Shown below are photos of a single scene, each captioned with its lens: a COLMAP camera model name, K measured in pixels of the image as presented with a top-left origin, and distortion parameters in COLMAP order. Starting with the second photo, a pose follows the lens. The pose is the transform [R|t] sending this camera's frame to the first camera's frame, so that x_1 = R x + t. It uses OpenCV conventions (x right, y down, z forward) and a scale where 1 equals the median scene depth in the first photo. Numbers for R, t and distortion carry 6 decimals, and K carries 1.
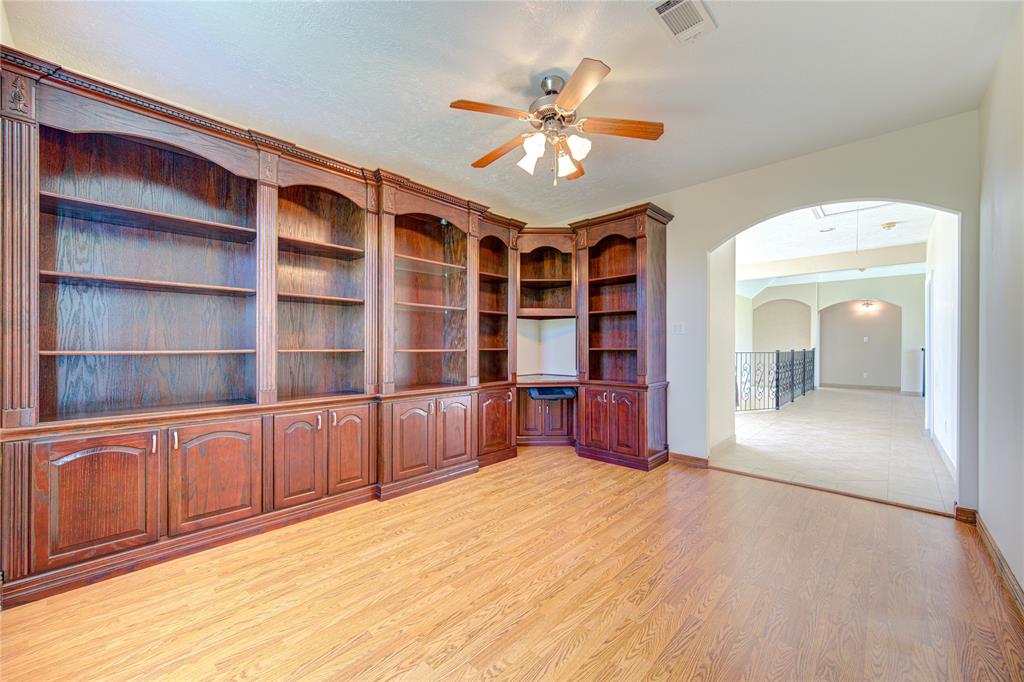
lens RADIAL K [[400.9, 0, 508.3], [0, 400.9, 341.4], [0, 0, 1]] dist [0.000731, -0.000413]
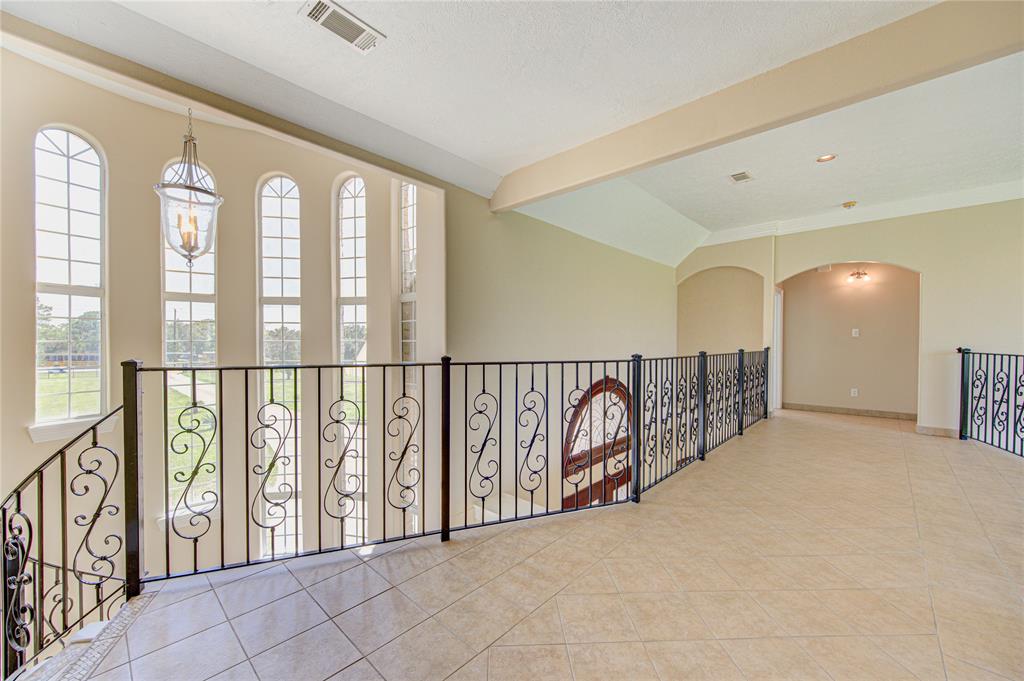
lens RADIAL K [[398.4, 0, 514.9], [0, 398.4, 347.5], [0, 0, 1]] dist [-0.000123, 0.000294]
pose [[0.999747, -0.005342, 0.021864, 0.375235], [0.004974, 0.999845, 0.016863, 0.006204], [-0.021951, -0.016750, 0.999619, 0.421679]]
